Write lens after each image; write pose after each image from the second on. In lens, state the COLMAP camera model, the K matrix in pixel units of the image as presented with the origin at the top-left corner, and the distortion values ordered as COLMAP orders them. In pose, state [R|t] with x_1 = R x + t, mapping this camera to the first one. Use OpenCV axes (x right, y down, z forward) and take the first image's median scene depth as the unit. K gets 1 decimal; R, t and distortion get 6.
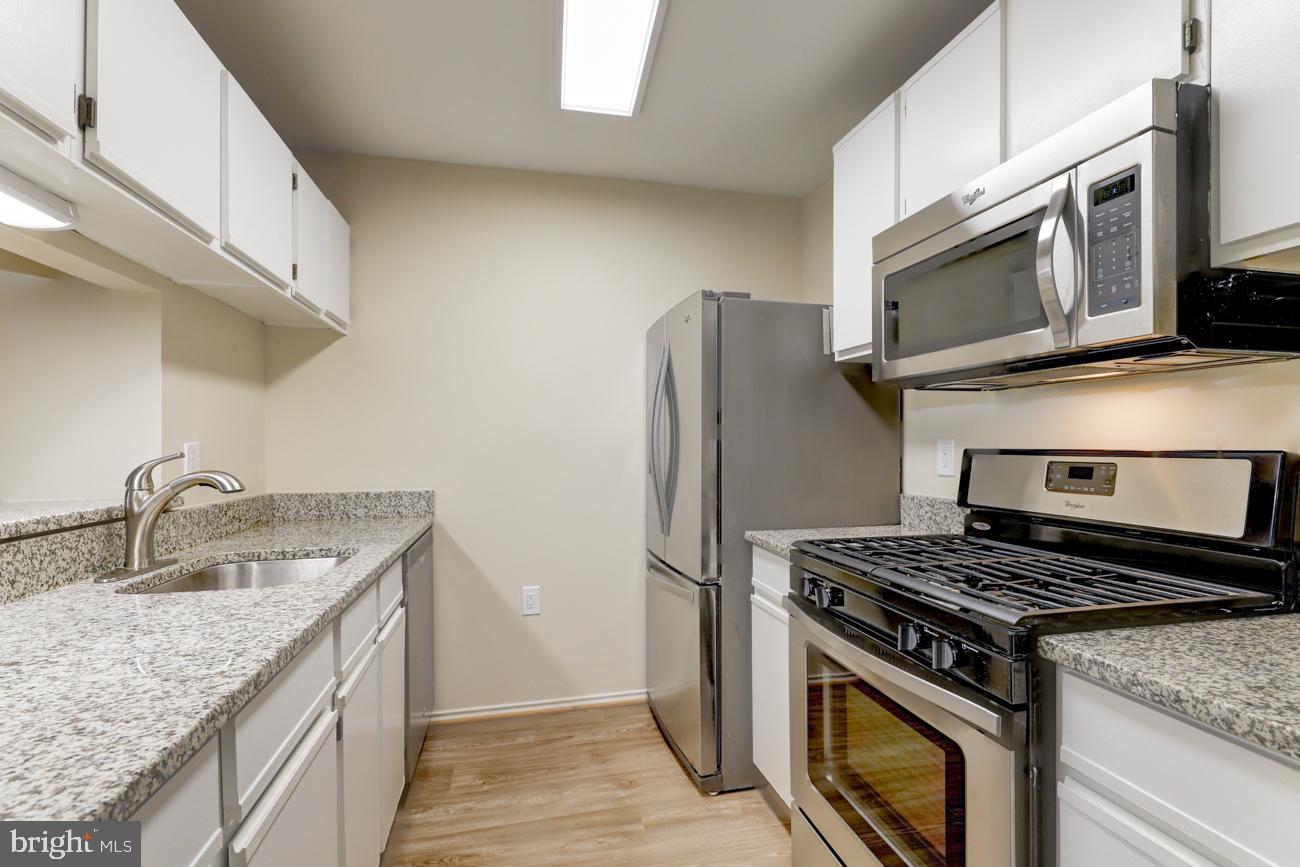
lens RADIAL K [[587.4, 0, 657.6], [0, 587.4, 445.8], [0, 0, 1]] dist [-0.000410, -0.001453]
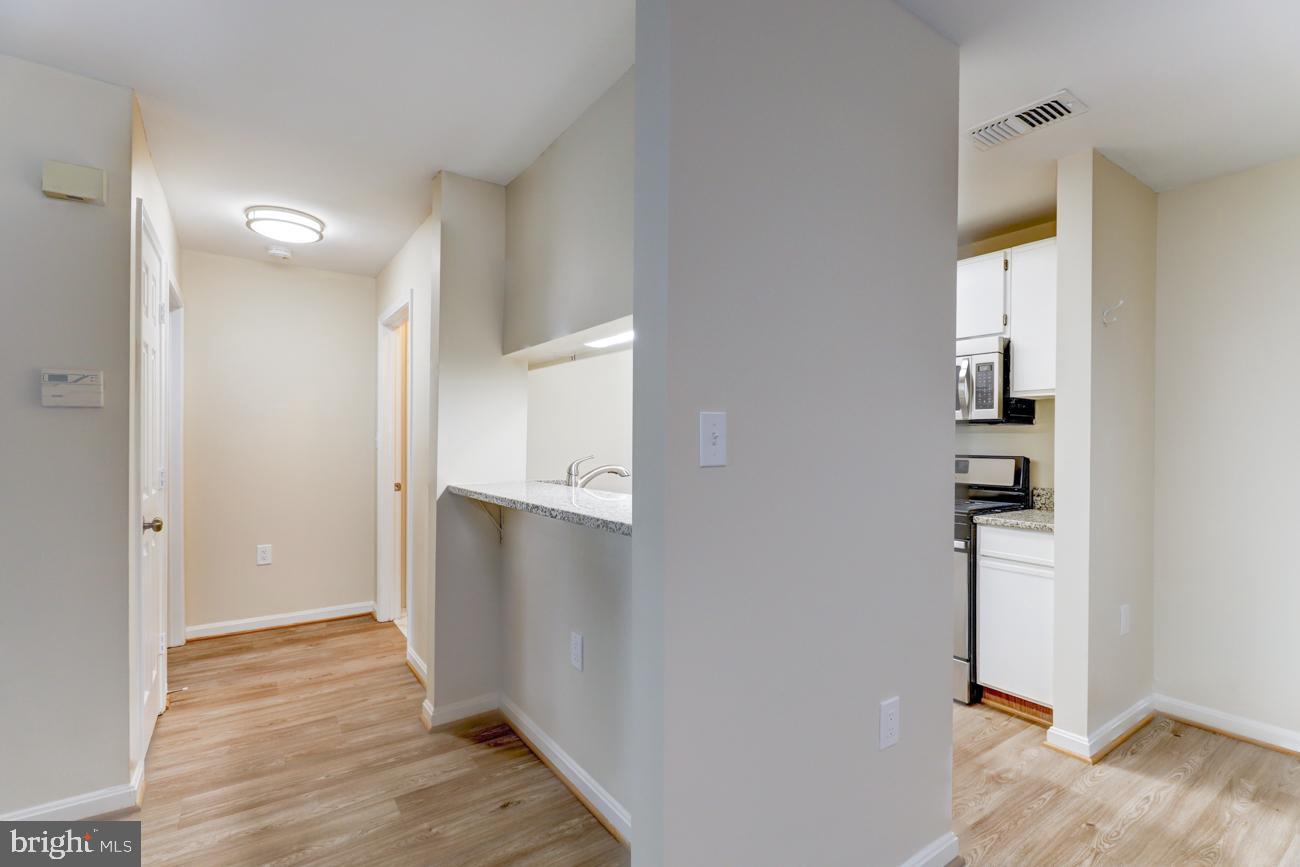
lens RADIAL K [[587.4, 0, 651.6], [0, 587.4, 439.6], [0, 0, 1]] dist [-0.000410, -0.001453]
pose [[0.933910, 0.011536, 0.357322, -1.096295], [-0.010019, 0.999931, -0.006098, -0.024769], [-0.357367, 0.002115, 0.933962, -0.691059]]
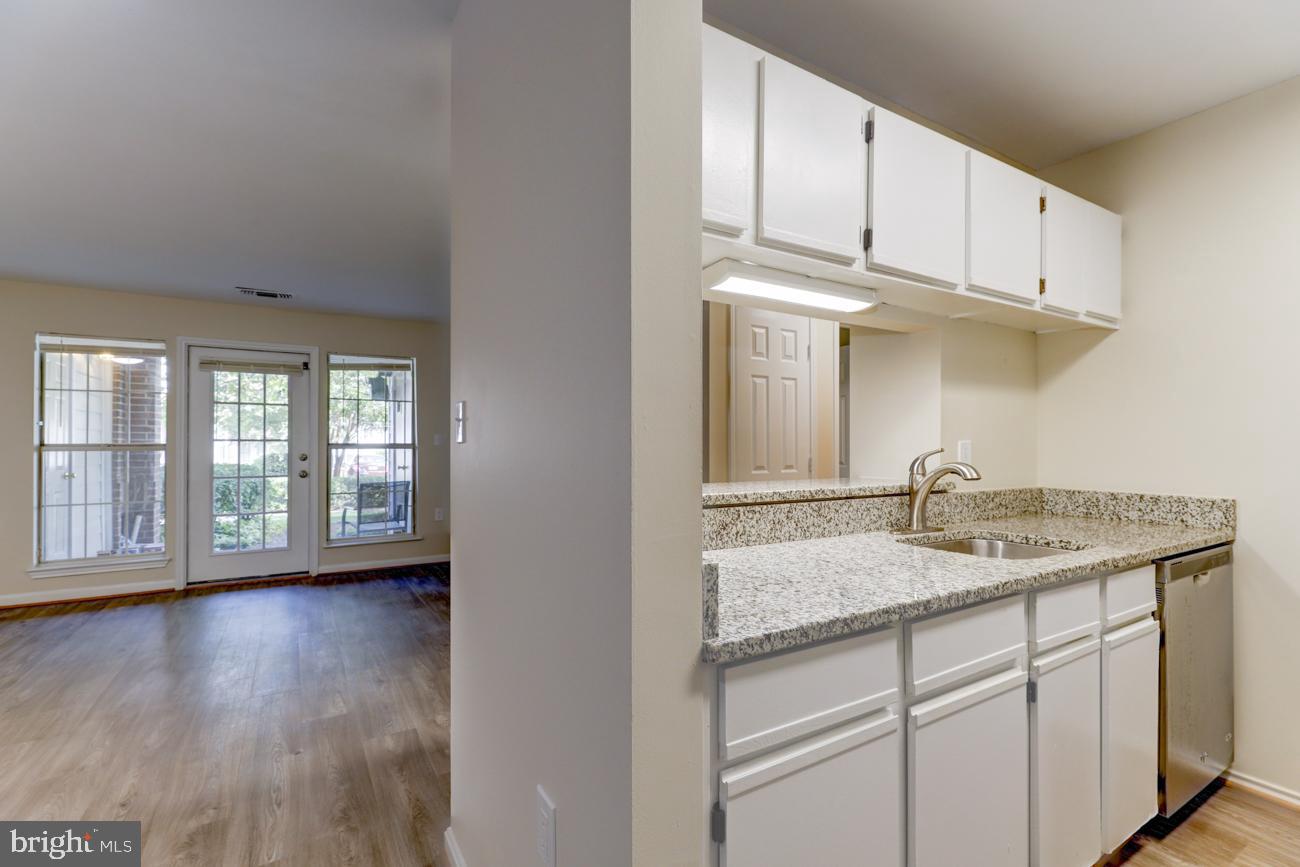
lens RADIAL K [[587.4, 0, 643.1], [0, 587.4, 438.1], [0, 0, 1]] dist [-0.000410, -0.001453]
pose [[0.301822, -0.002507, -0.953361, 0.222027], [-0.006631, 0.999967, -0.004729, -0.000592], [0.953341, 0.007749, 0.301795, -0.049455]]
